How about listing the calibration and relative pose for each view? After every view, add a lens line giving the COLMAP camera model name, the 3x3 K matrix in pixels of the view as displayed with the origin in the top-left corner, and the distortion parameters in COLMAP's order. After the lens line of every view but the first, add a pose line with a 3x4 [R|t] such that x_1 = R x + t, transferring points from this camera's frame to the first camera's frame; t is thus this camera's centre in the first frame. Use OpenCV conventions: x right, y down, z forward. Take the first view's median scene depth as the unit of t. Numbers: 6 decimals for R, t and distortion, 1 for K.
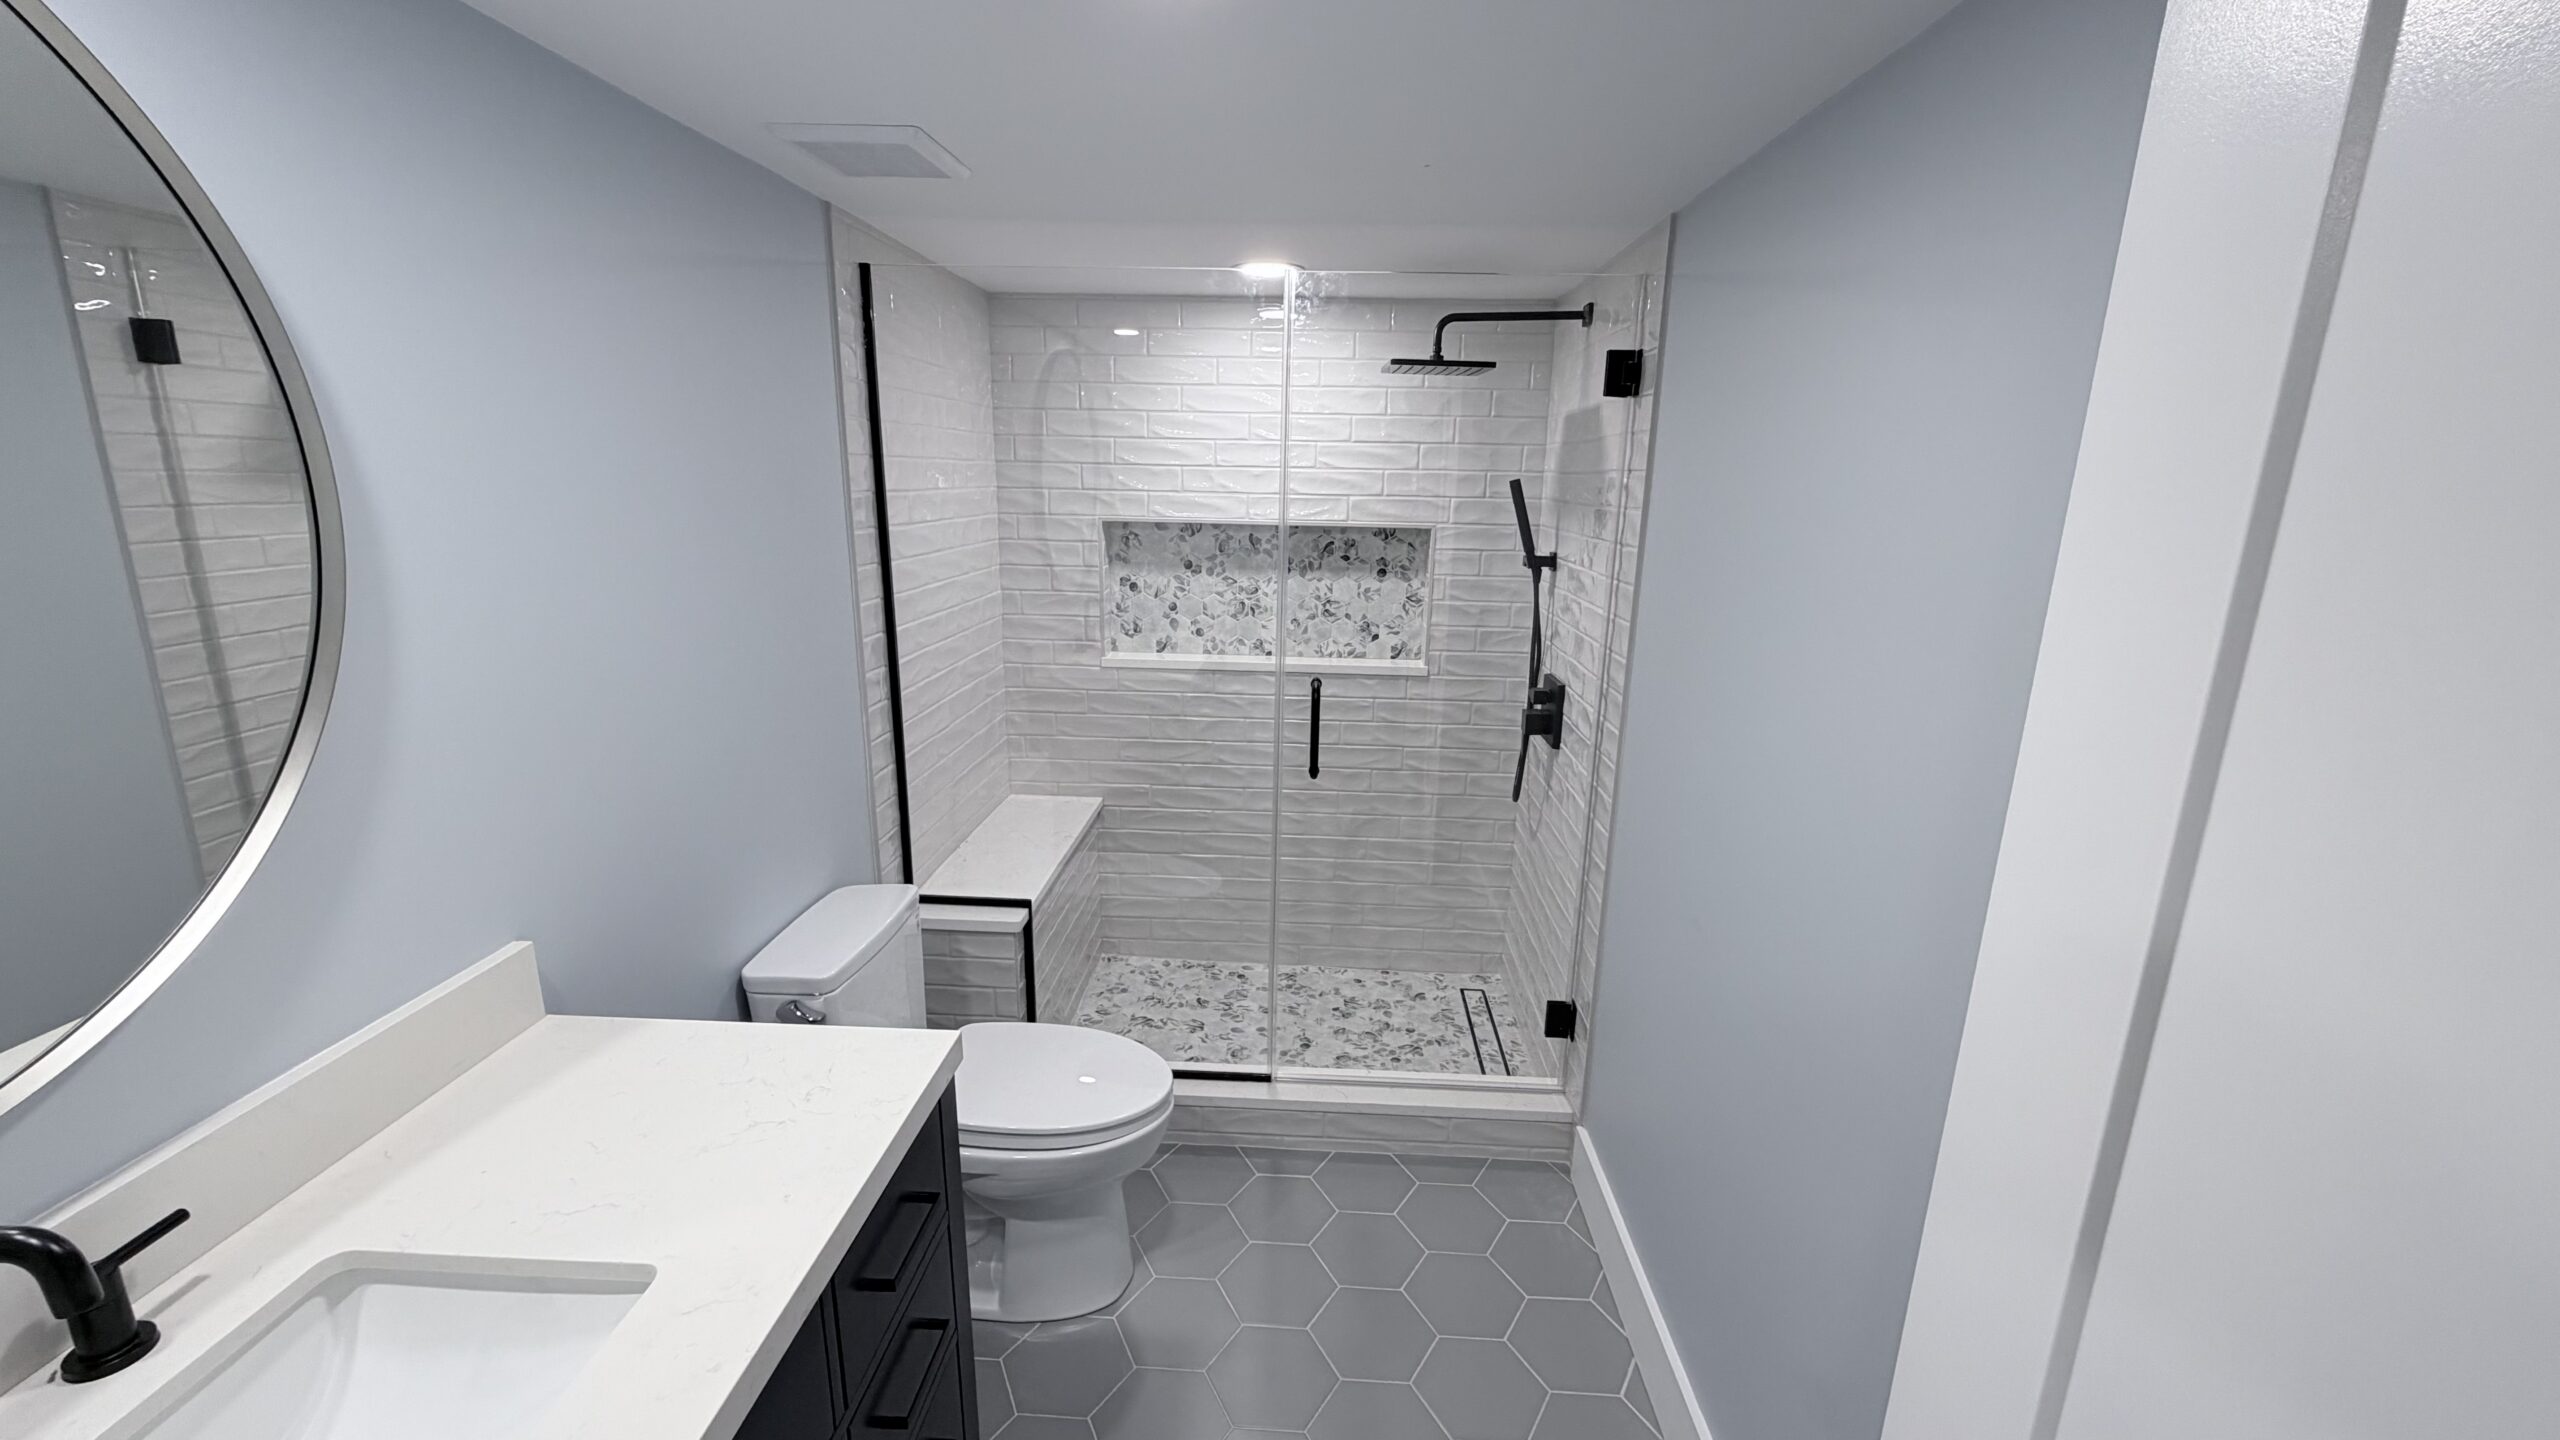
lens RADIAL K [[1026.5, 0, 1276.3], [0, 1026.5, 721.7], [0, 0, 1]] dist [0.000049, 0.000035]
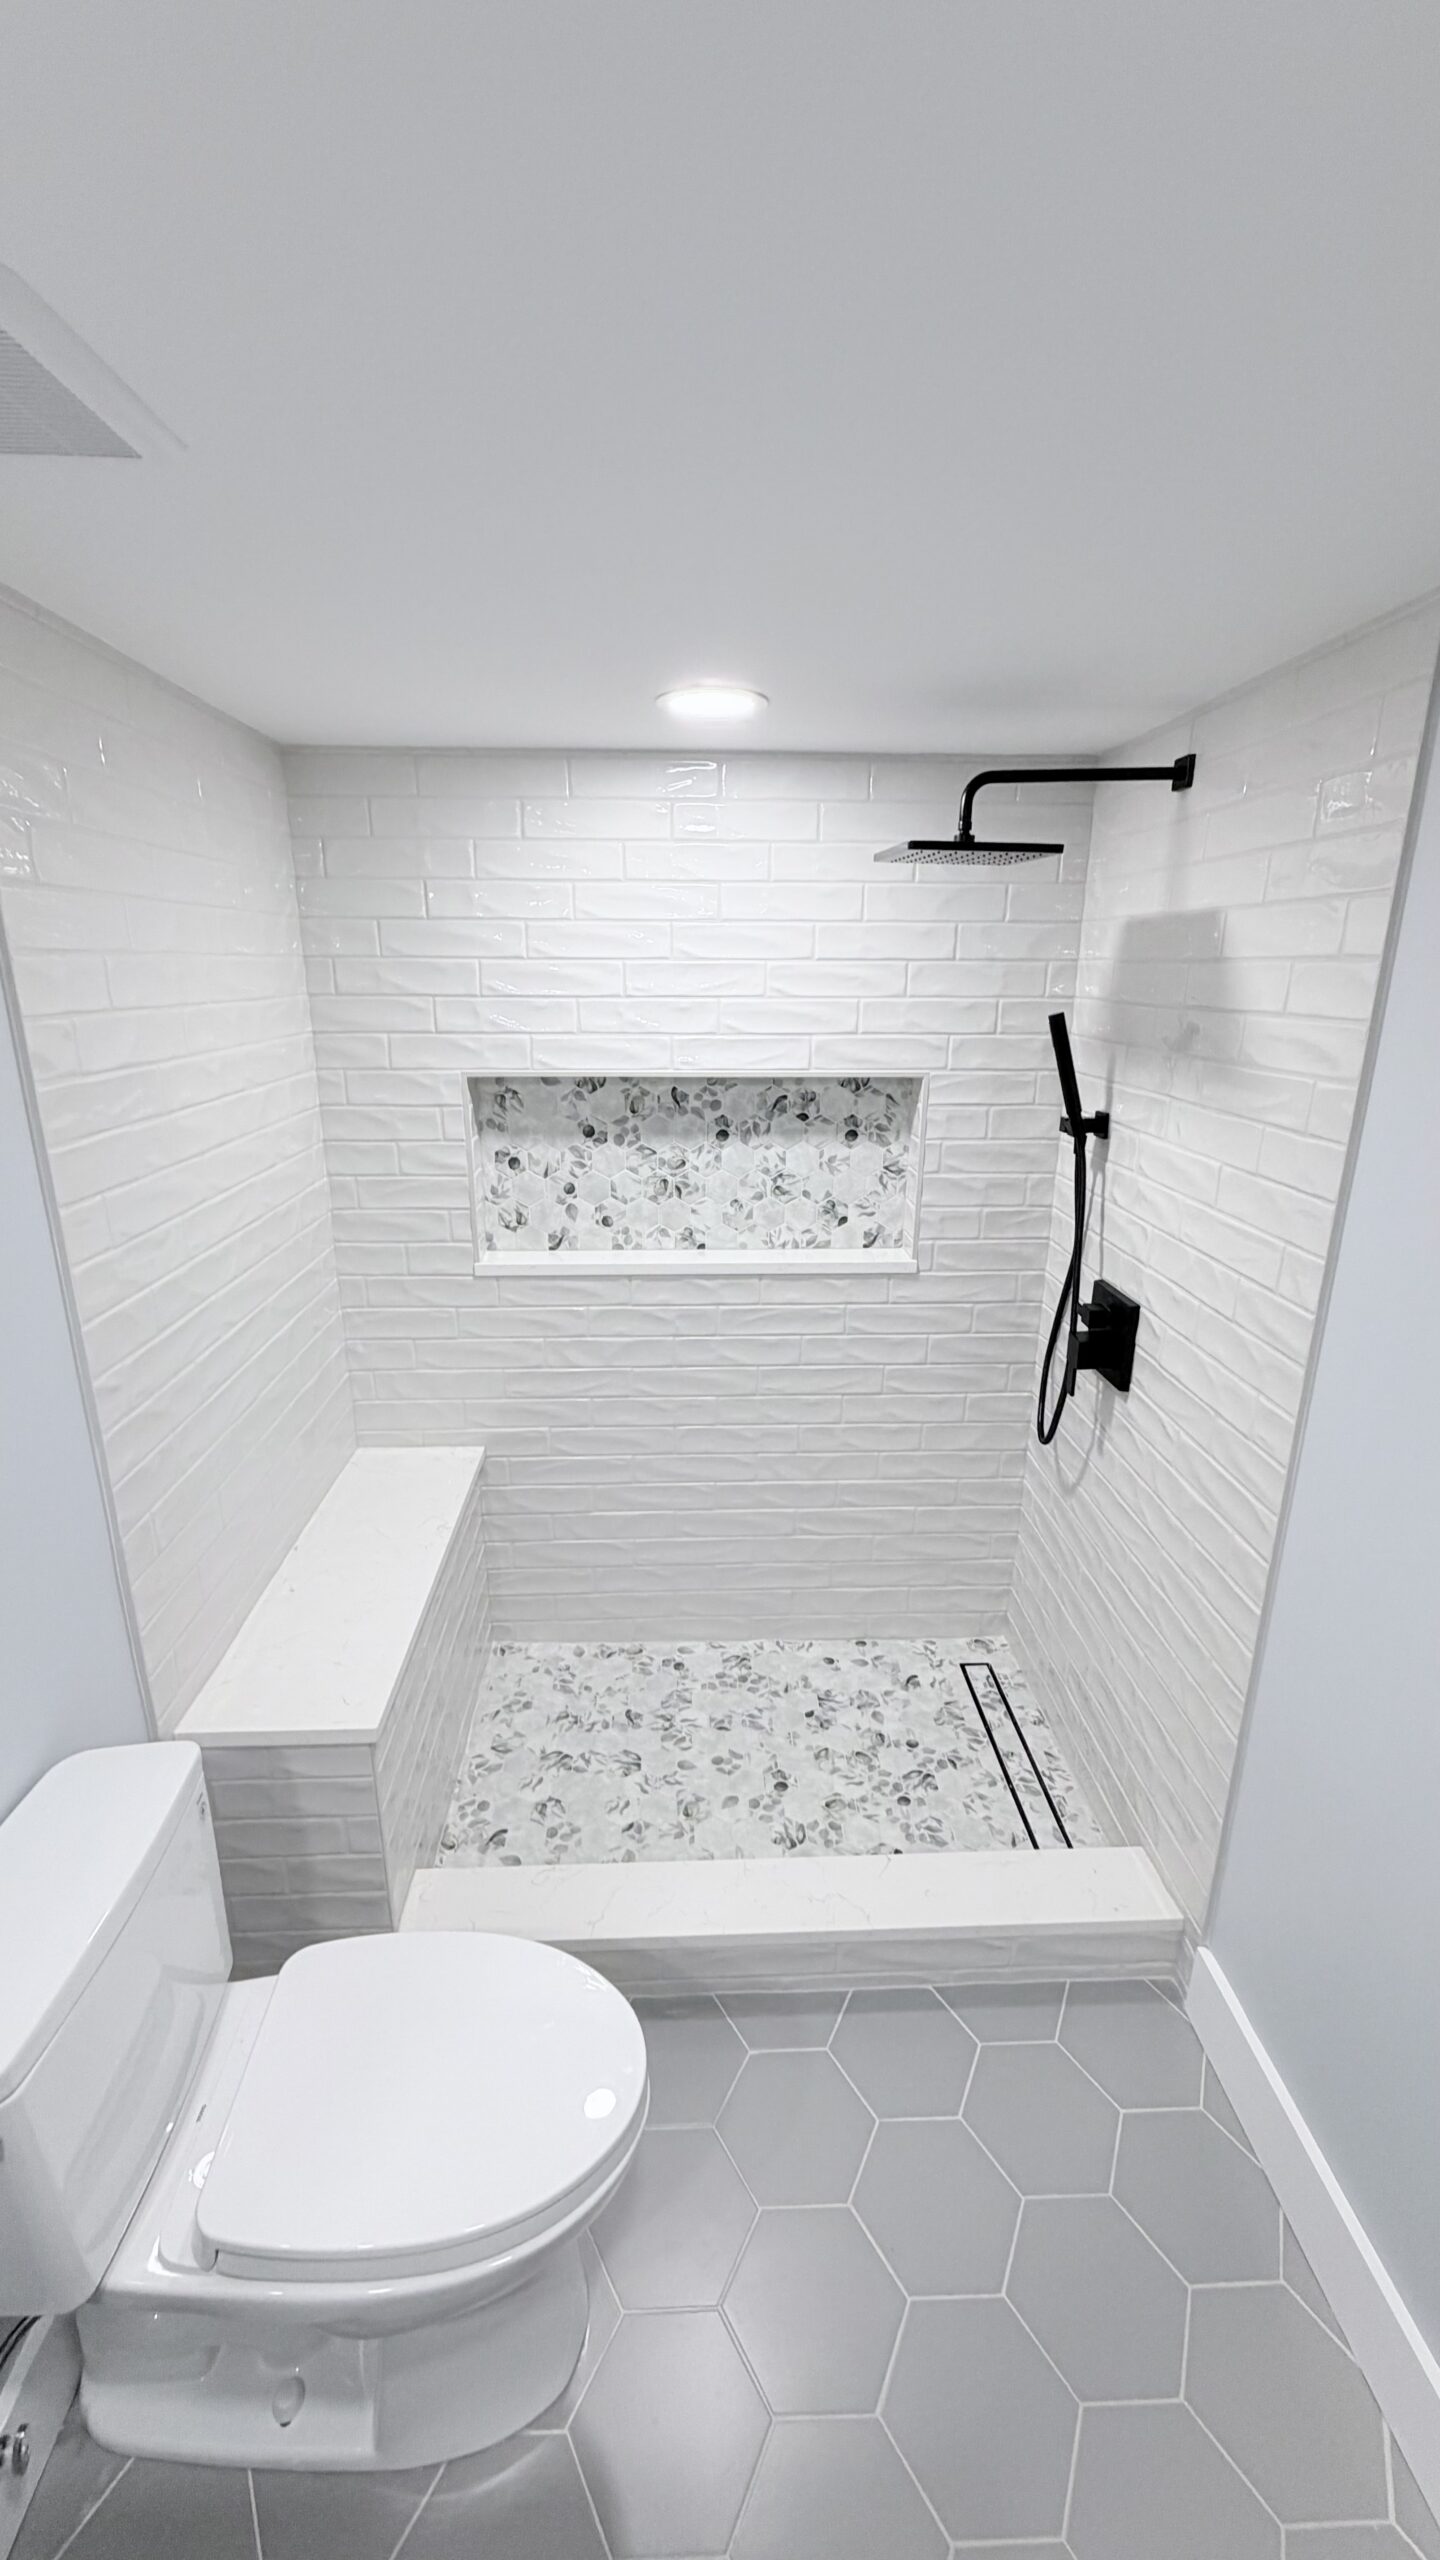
lens RADIAL K [[1026.5, 0, 719.0], [0, 1026.5, 1274.0], [0, 0, 1]] dist [0.000049, 0.000035]
pose [[0.996100, -0.039843, 0.078717, -0.056471], [0.035343, 0.997705, 0.057759, -0.093327], [-0.080837, -0.054752, 0.995222, 0.267595]]
